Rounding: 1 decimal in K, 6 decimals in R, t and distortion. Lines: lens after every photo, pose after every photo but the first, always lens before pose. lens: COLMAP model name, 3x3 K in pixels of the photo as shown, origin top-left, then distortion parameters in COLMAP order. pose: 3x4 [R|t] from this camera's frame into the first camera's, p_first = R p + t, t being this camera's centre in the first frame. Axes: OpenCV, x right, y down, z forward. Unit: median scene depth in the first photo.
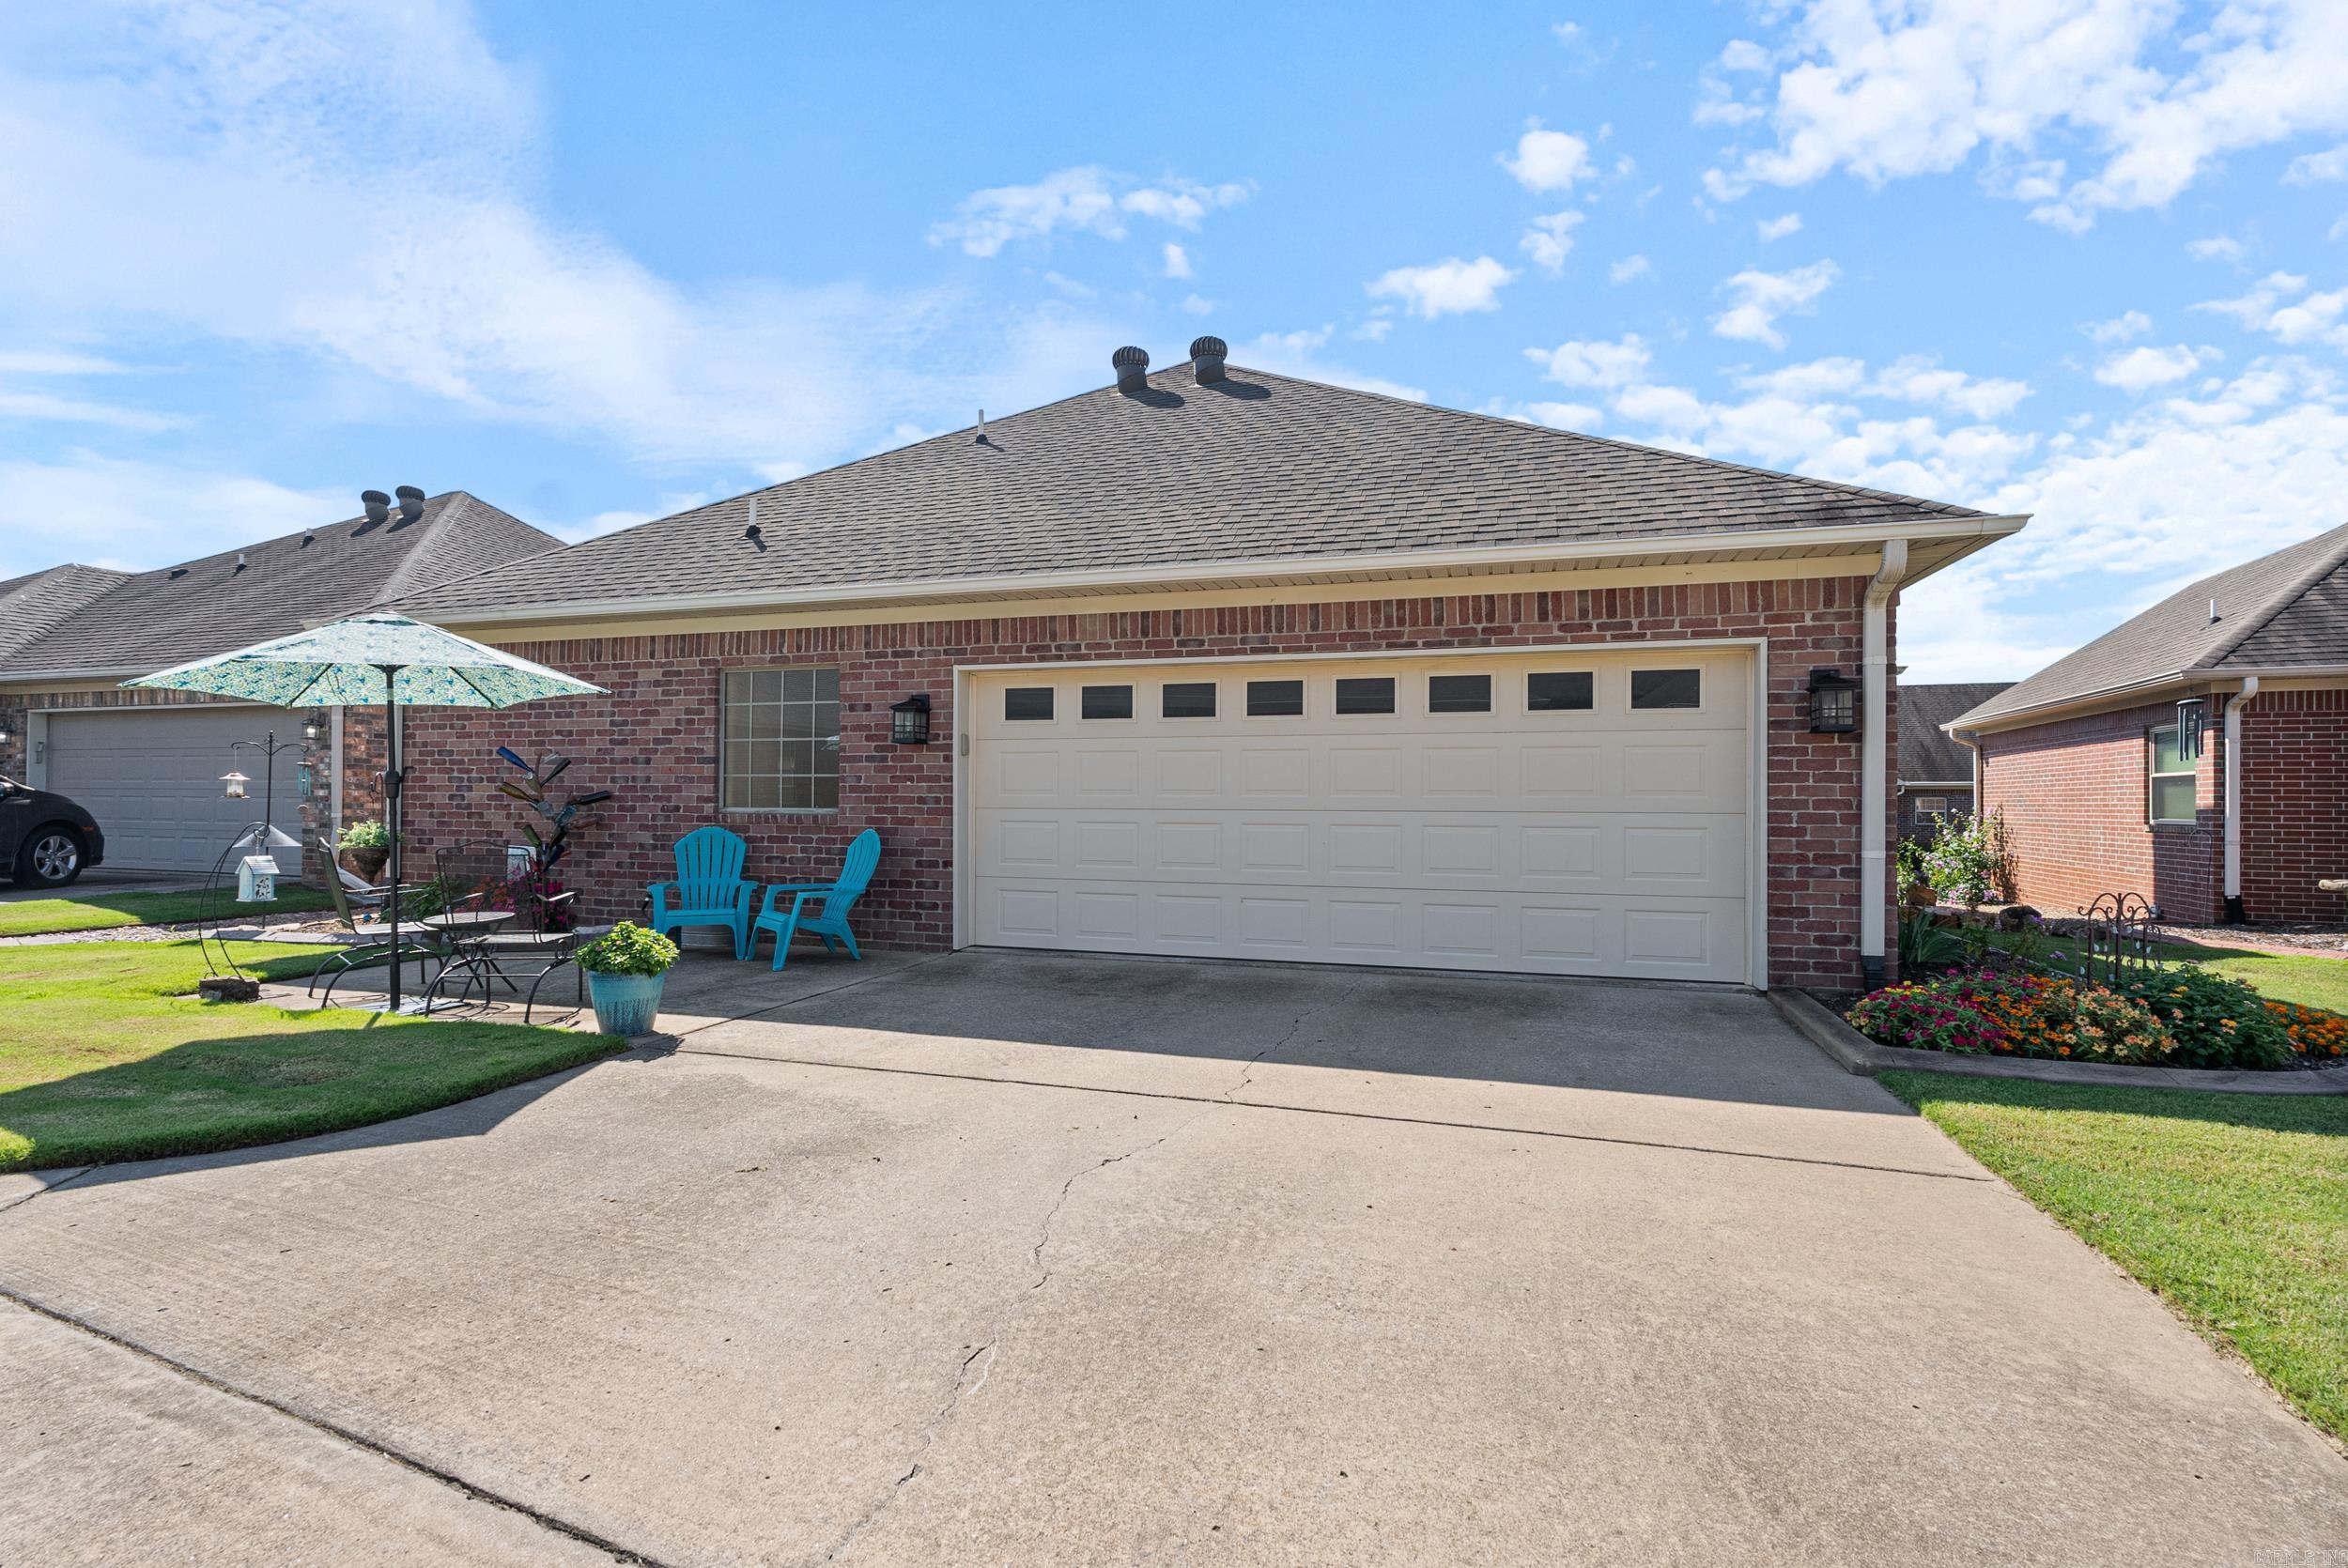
lens RADIAL K [[1013.8, 0, 1184.8], [0, 1013.8, 776.0], [0, 0, 1]] dist [-0.008079, 0.000013]
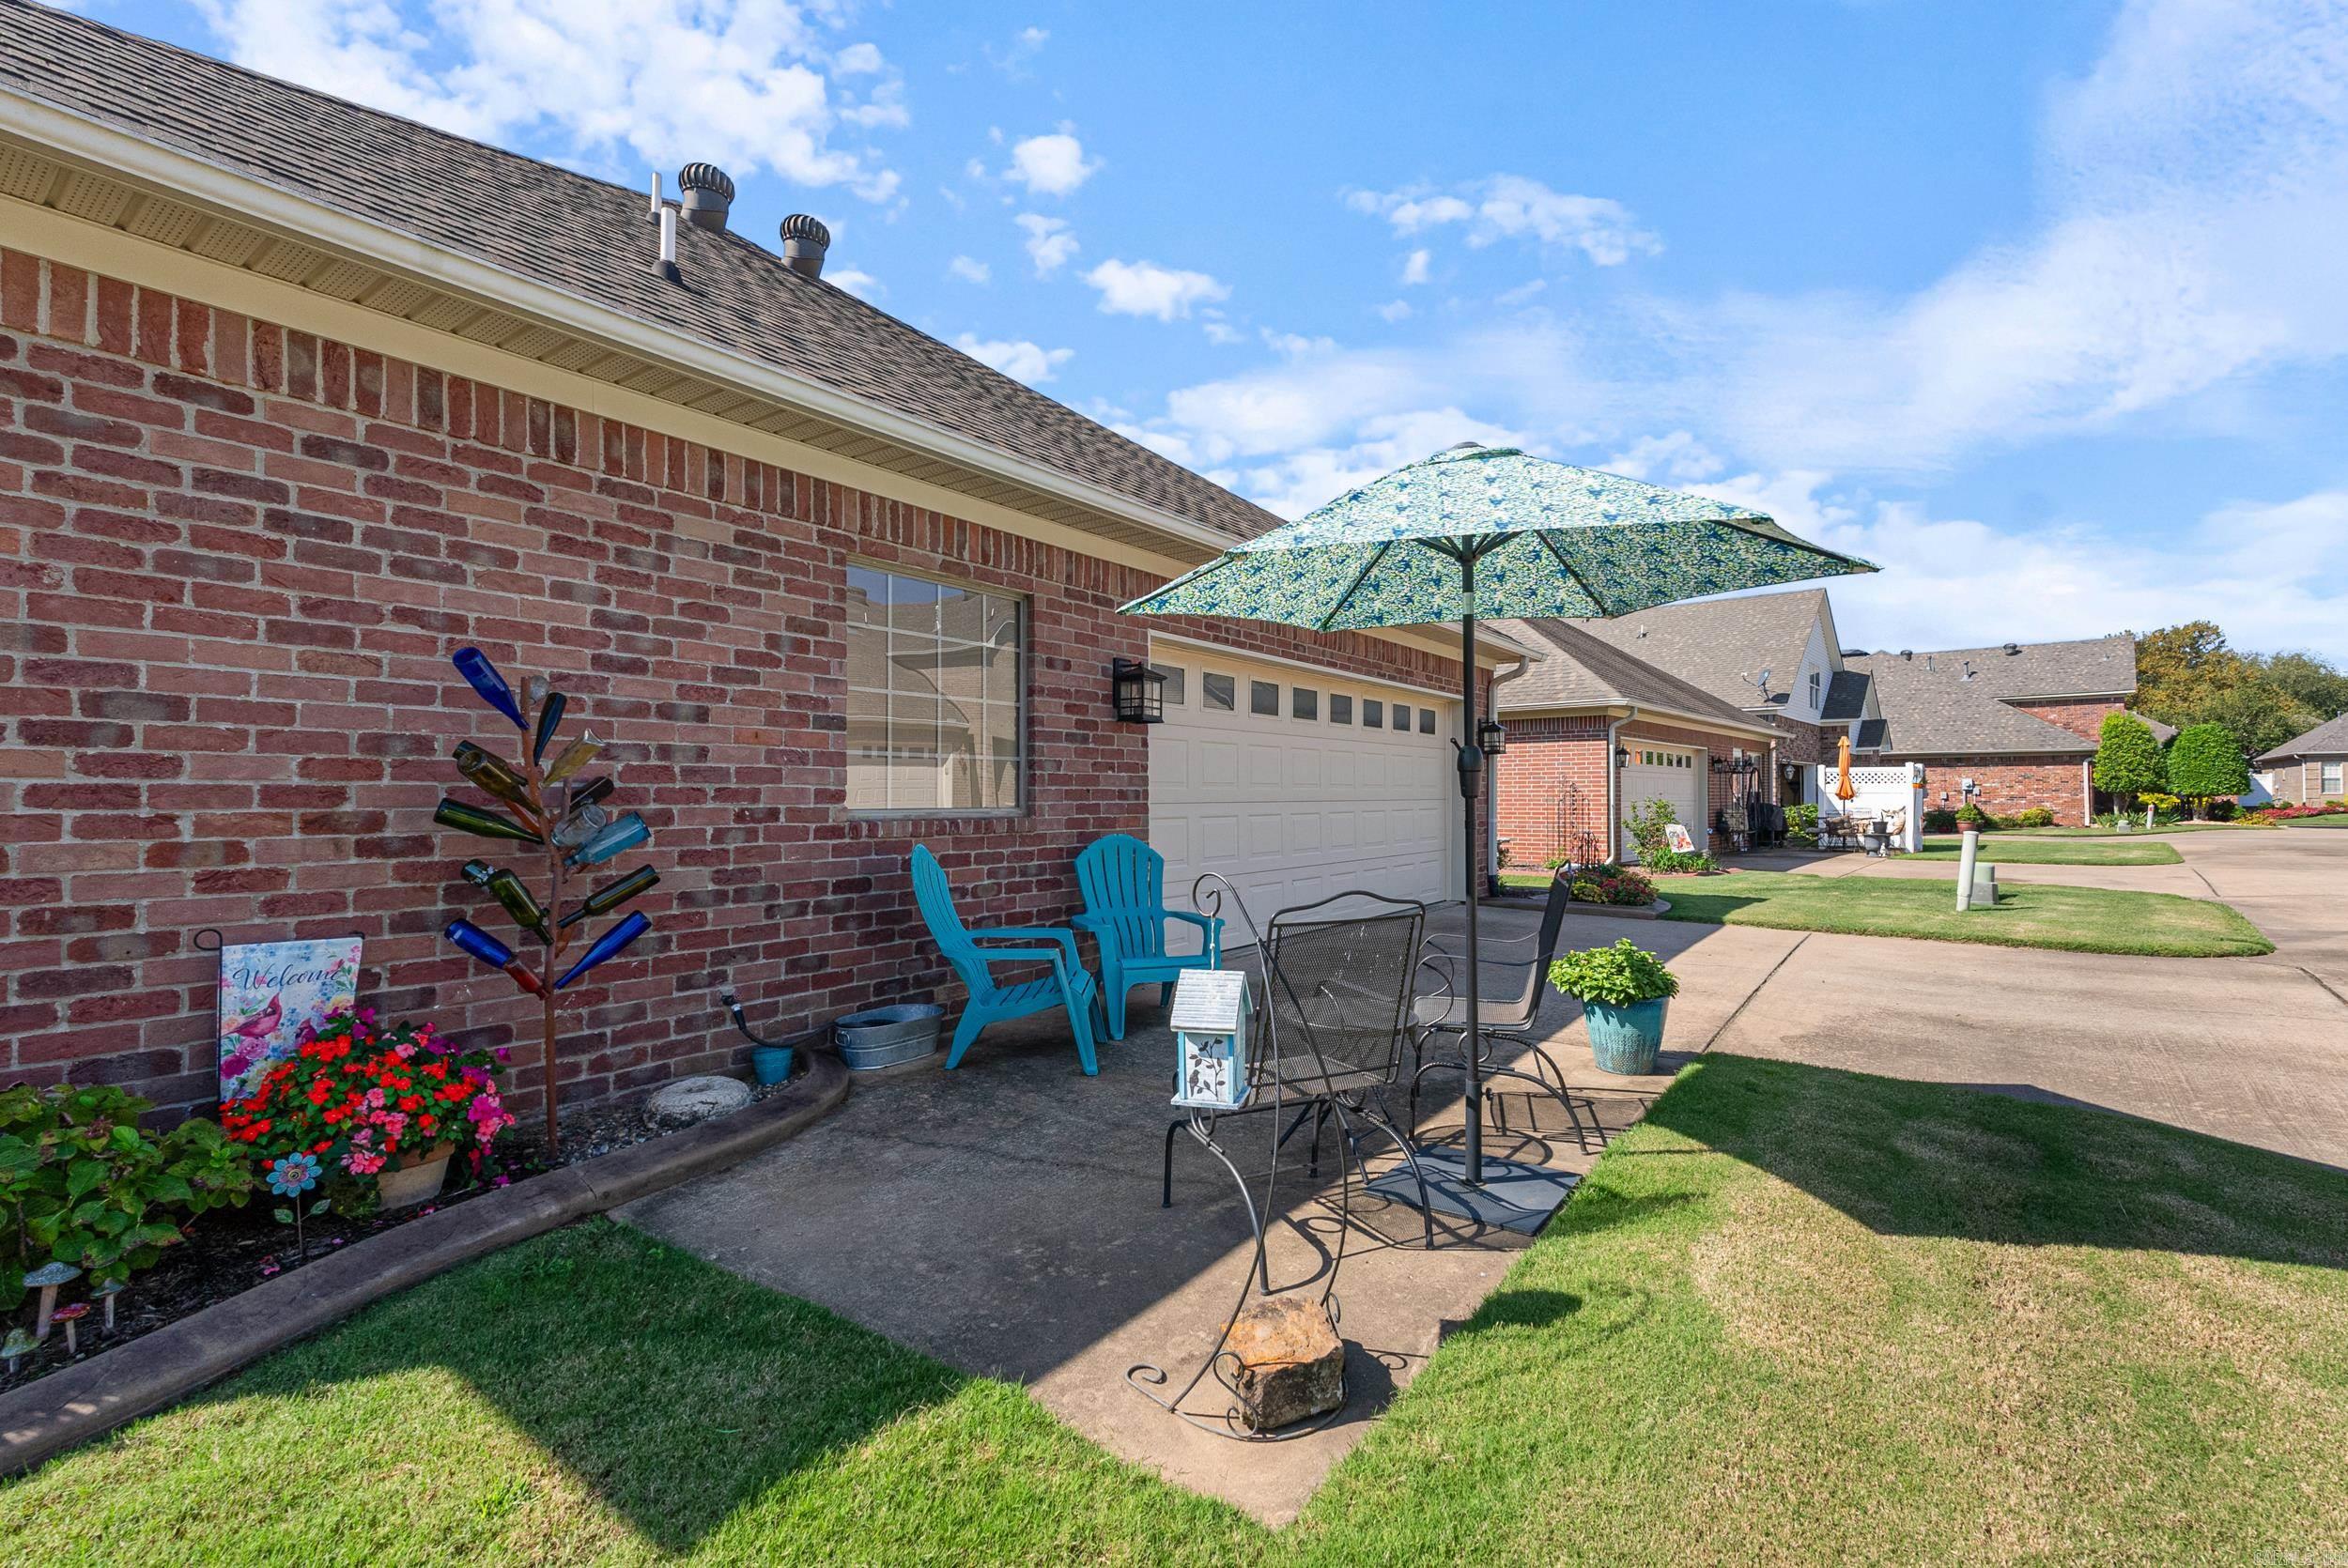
lens RADIAL K [[1037.5, 0, 1167.7], [0, 1037.5, 788.3], [0, 0, 1]] dist [-0.001706, -0.000445]
pose [[0.338730, 0.004186, 0.940874, -0.914443], [-0.009689, 0.999953, -0.000960, 0.017662], [-0.940834, -0.008791, 0.338755, 0.639999]]
